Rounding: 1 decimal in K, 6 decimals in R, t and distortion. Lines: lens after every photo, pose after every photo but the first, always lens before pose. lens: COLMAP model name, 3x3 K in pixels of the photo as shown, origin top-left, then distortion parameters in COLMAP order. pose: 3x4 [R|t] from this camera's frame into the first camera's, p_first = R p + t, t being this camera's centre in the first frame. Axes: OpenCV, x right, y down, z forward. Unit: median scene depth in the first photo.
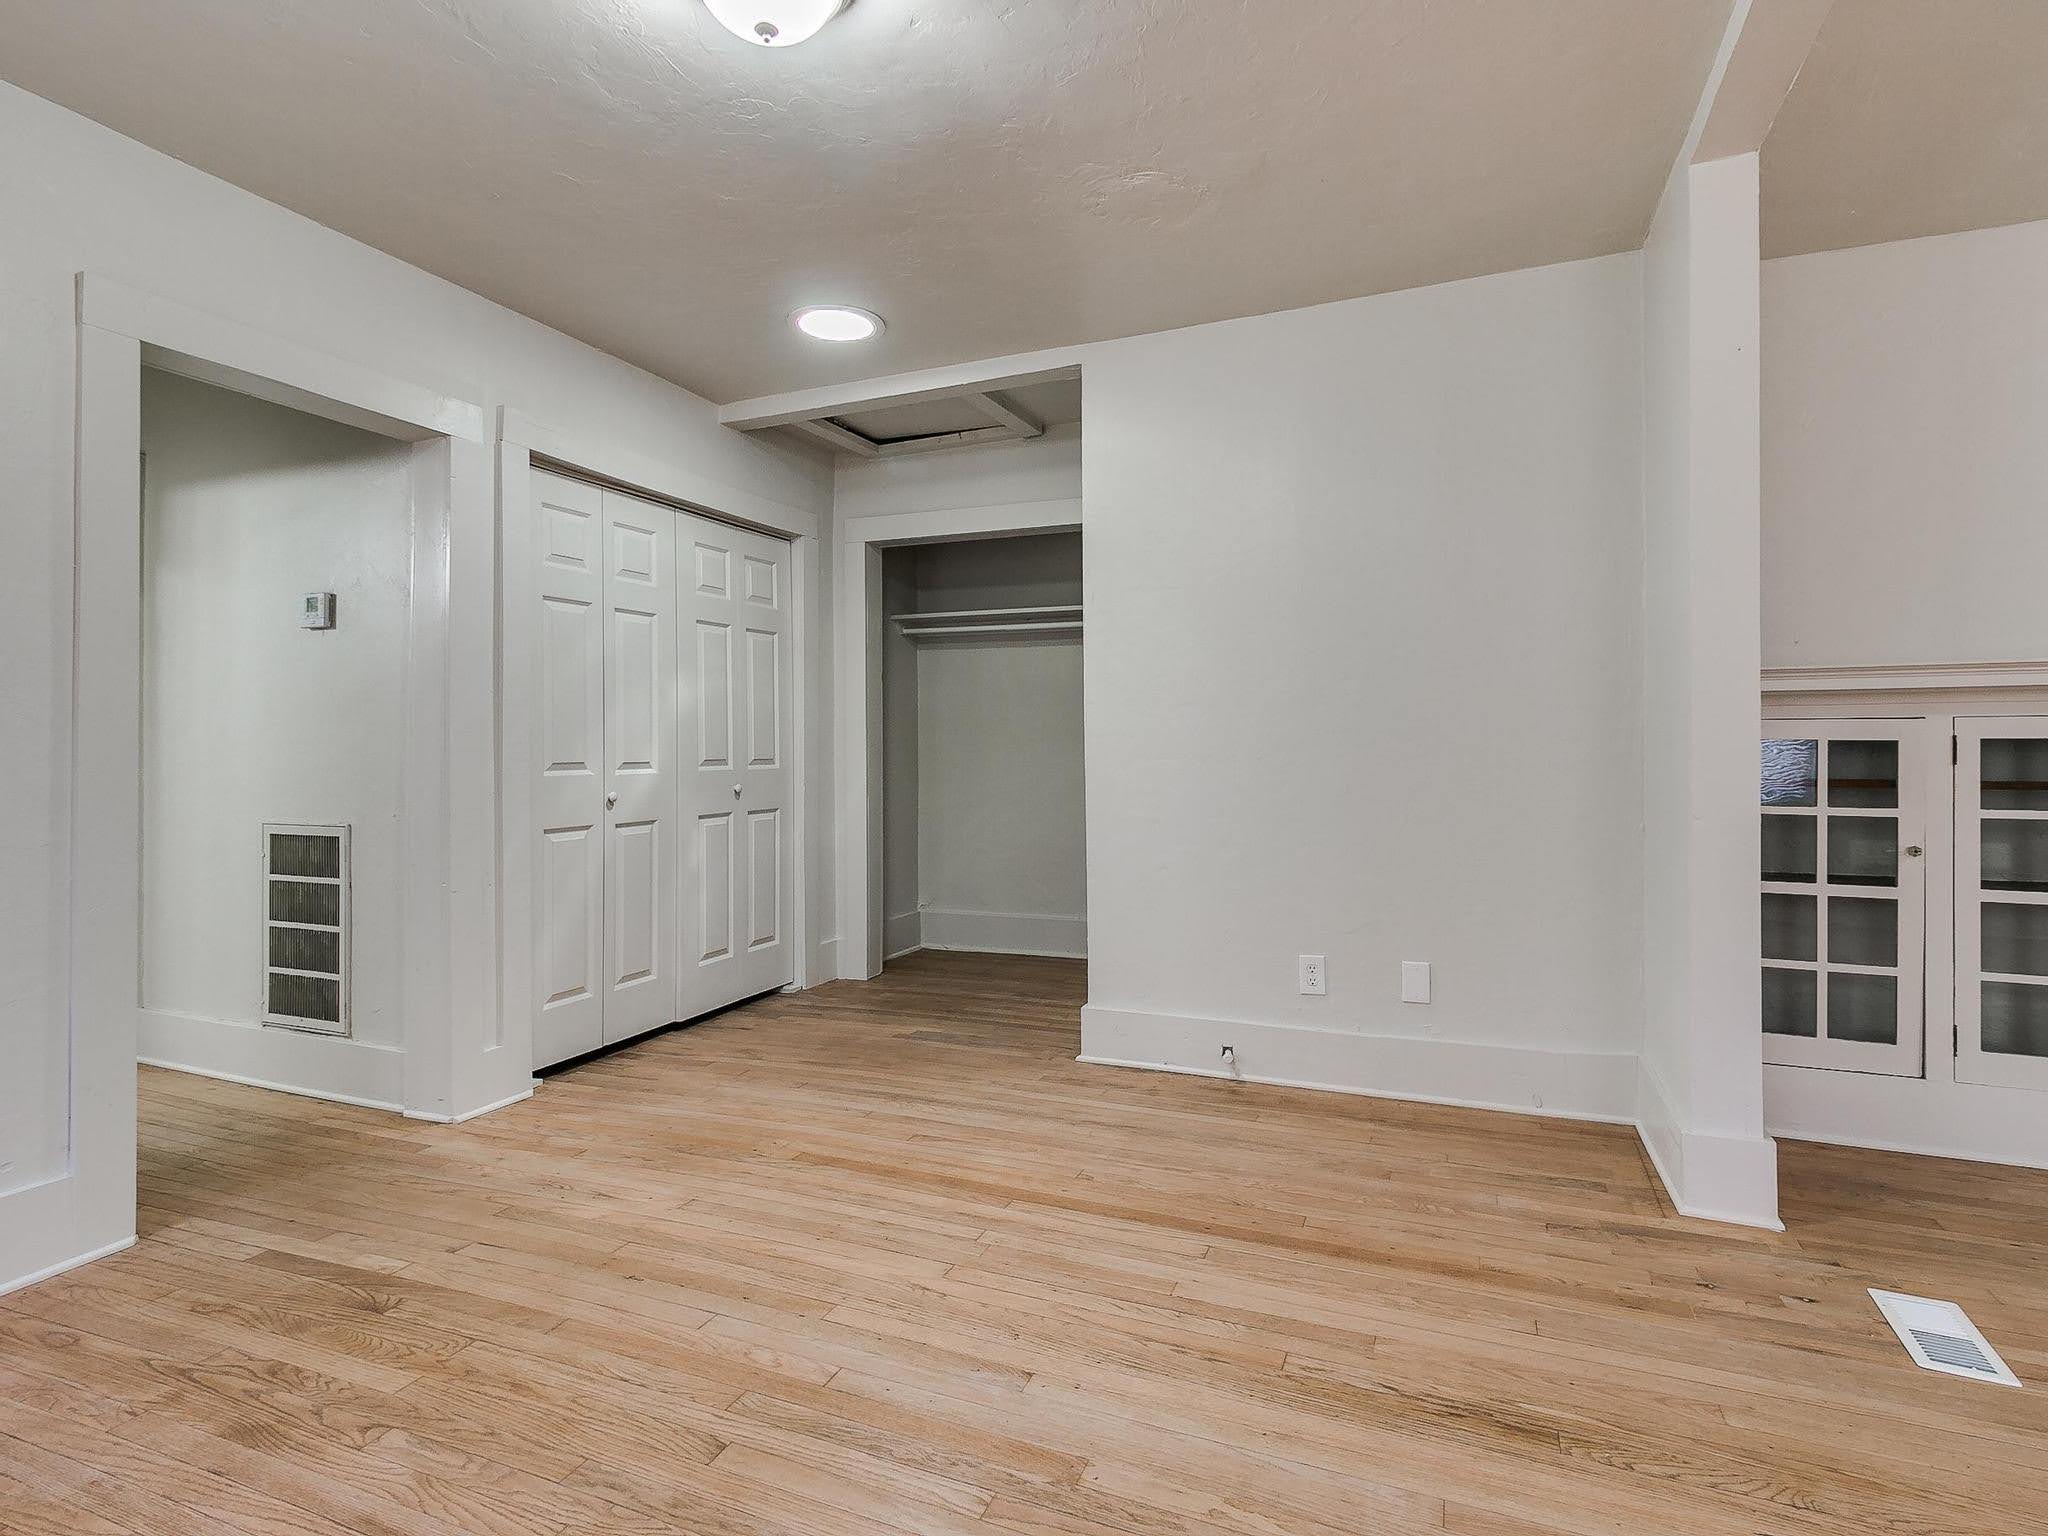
lens RADIAL K [[1052.6, 0, 1032.0], [0, 1052.6, 743.3], [0, 0, 1]] dist [0.000538, -0.000091]
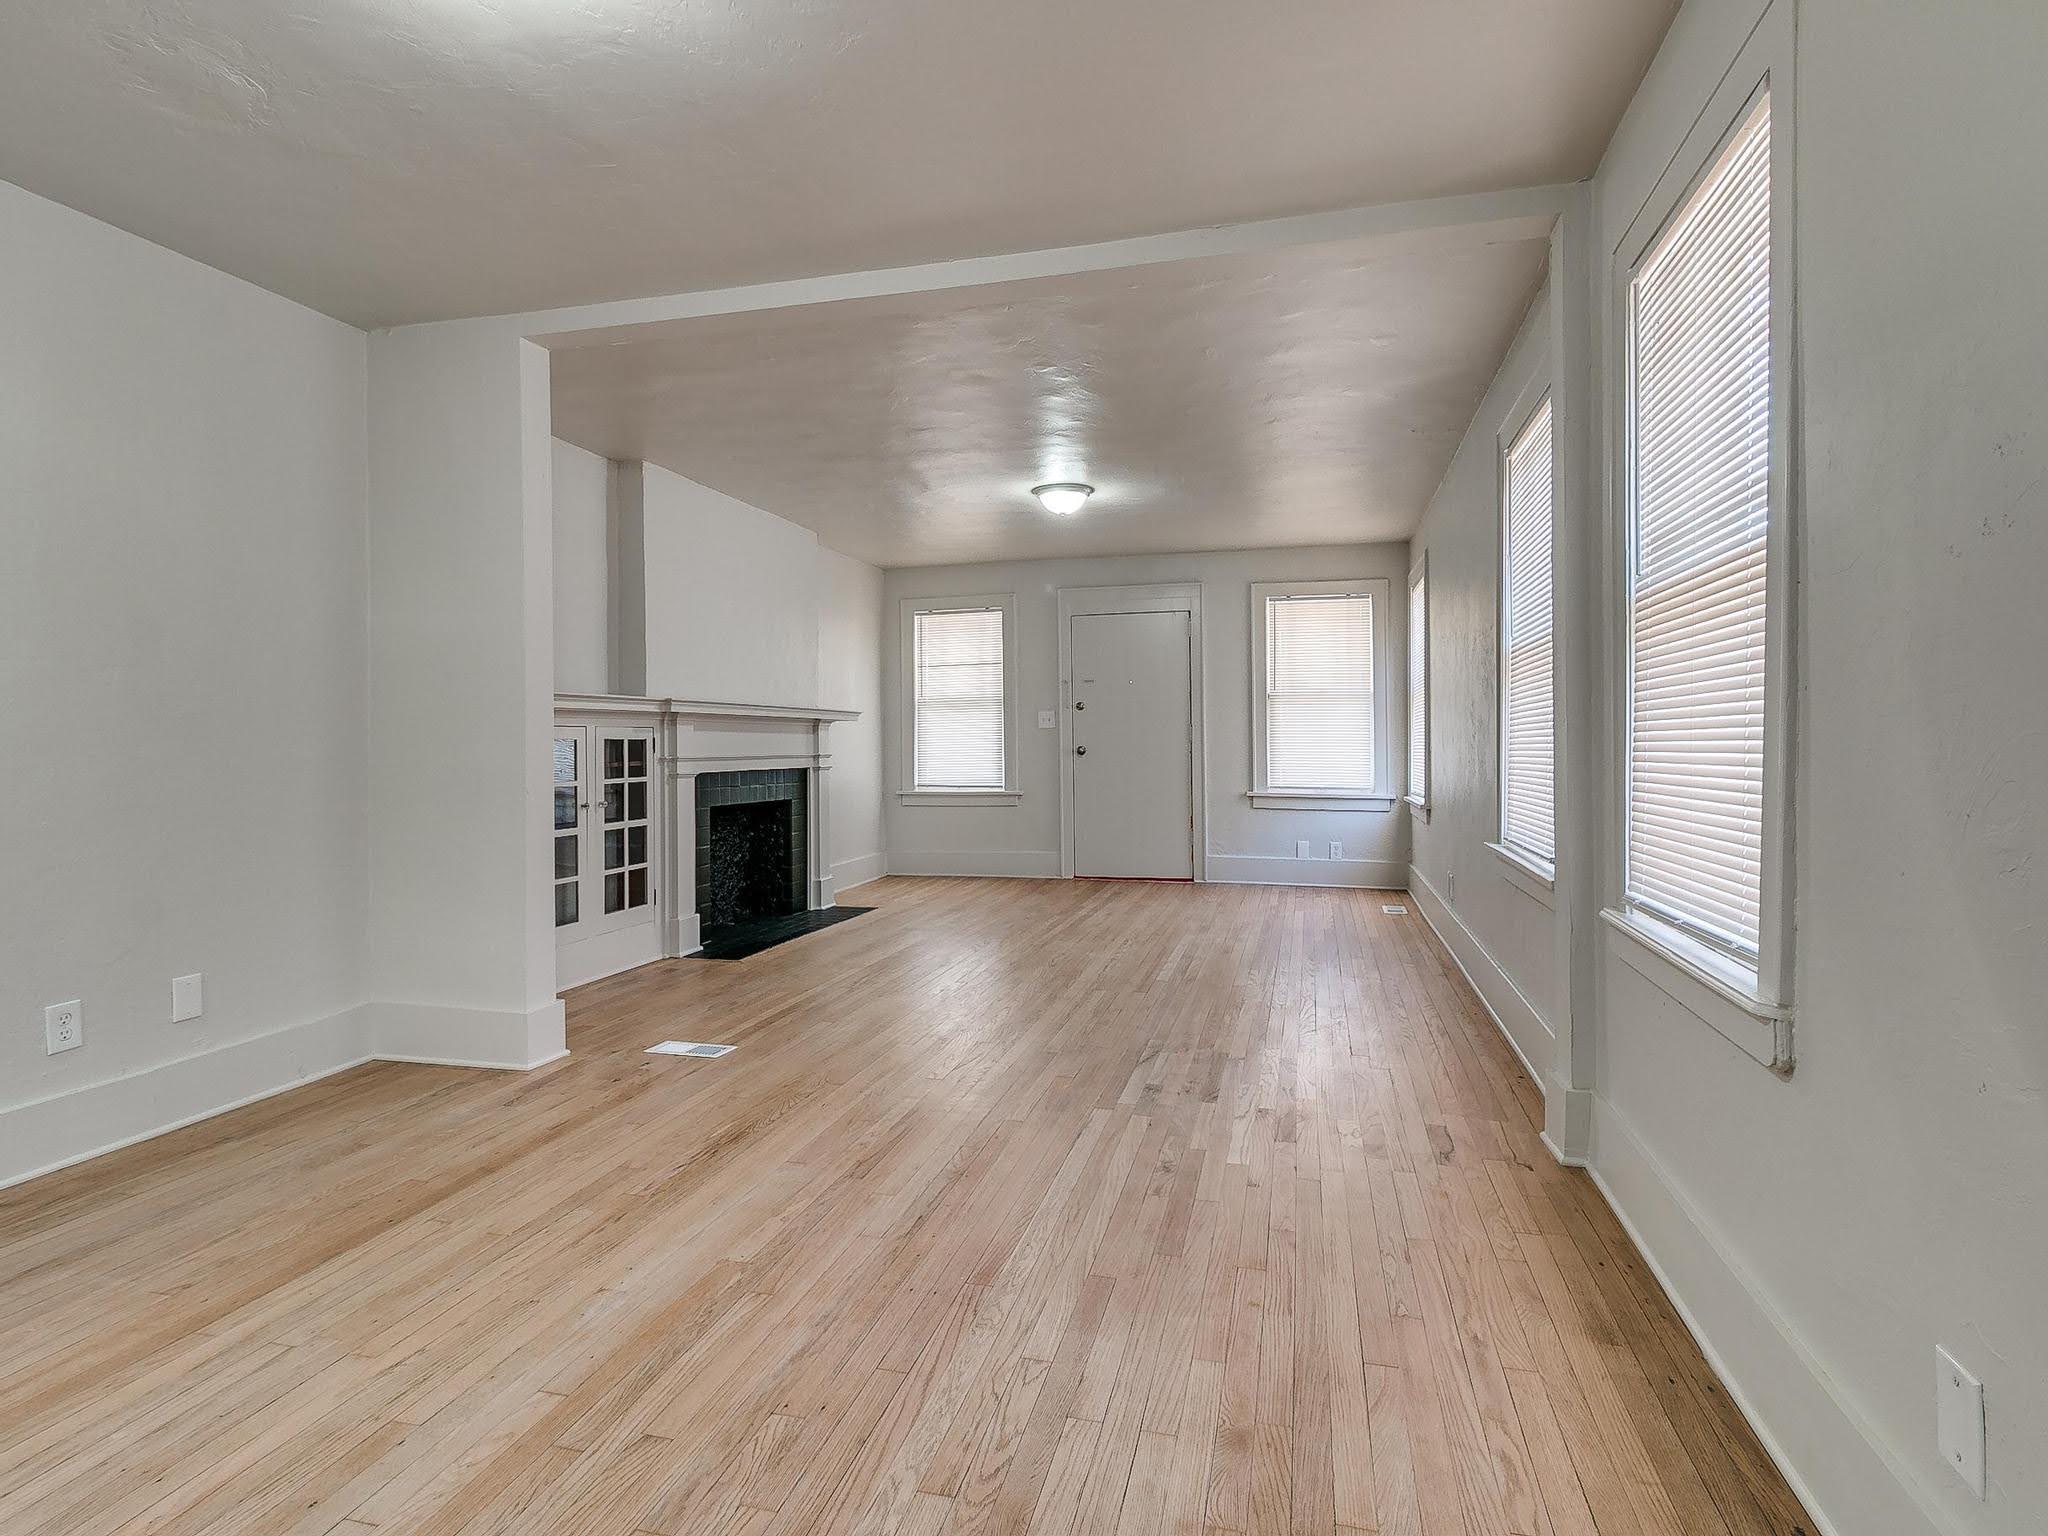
lens RADIAL K [[1052.6, 0, 1032.0], [0, 1052.6, 743.3], [0, 0, 1]] dist [0.000538, -0.000091]
pose [[-0.137997, 0.001795, 0.990431, -0.797289], [0.005362, 0.999985, -0.001065, 0.007562], [-0.990418, 0.005164, -0.138004, 0.461595]]
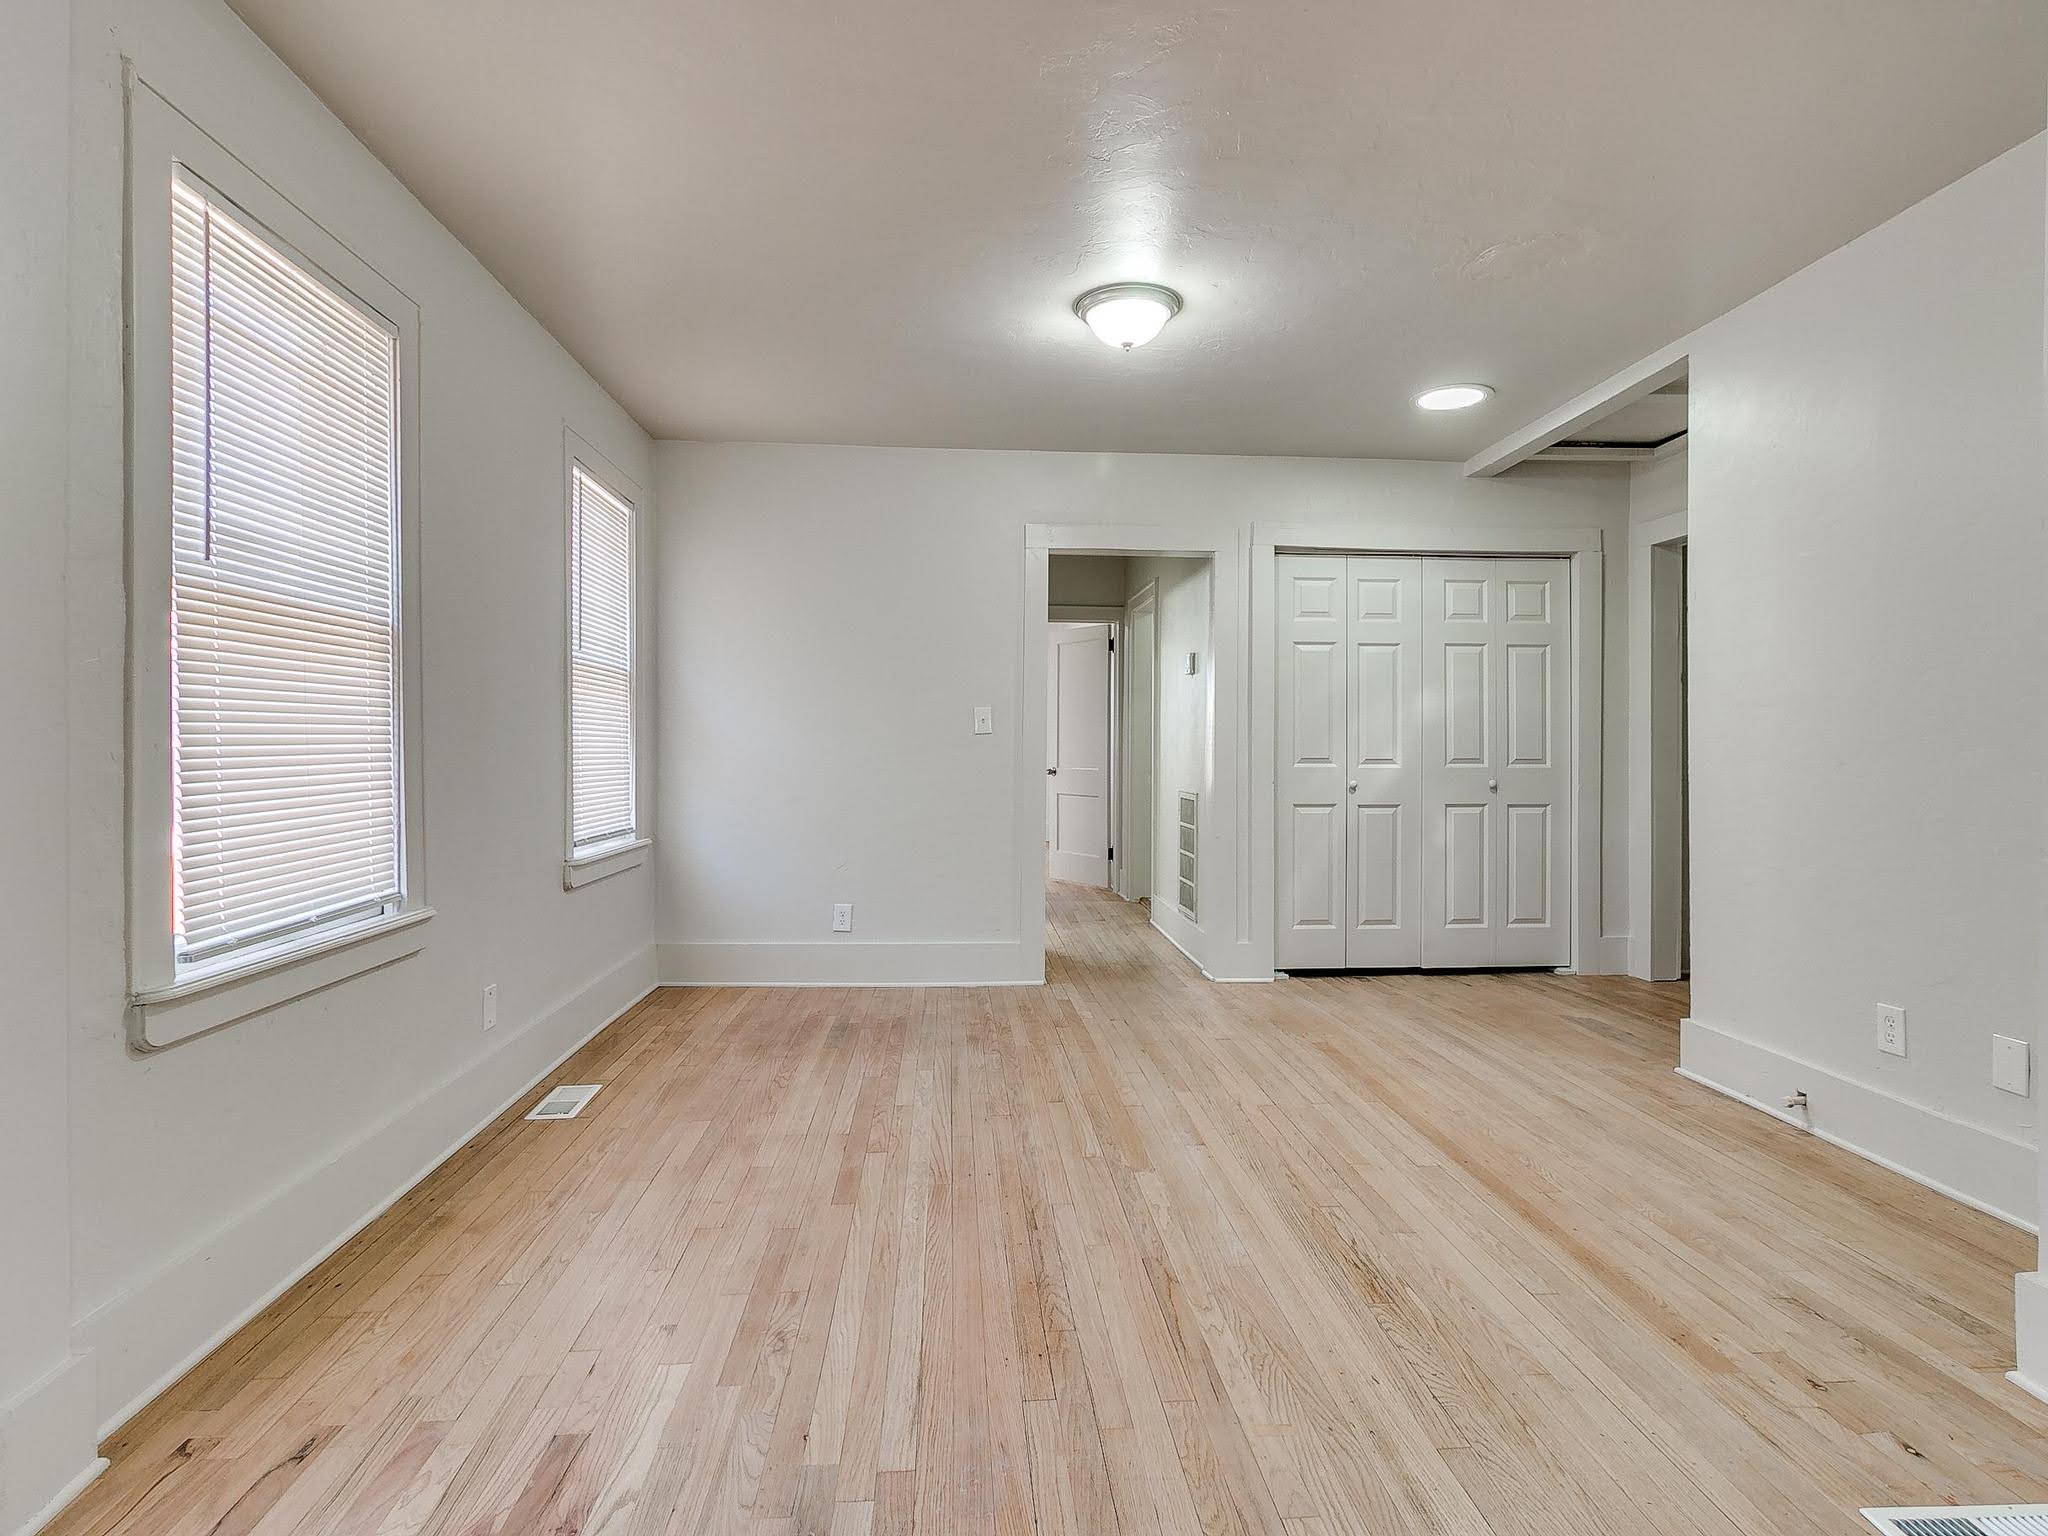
lens RADIAL K [[1052.6, 0, 1032.0], [0, 1052.6, 743.3], [0, 0, 1]] dist [0.000538, -0.000091]
pose [[0.453230, 0.003775, -0.891385, 0.863138], [-0.002749, 0.999992, 0.002838, -0.005785], [0.891389, 0.001164, 0.453237, 0.033560]]
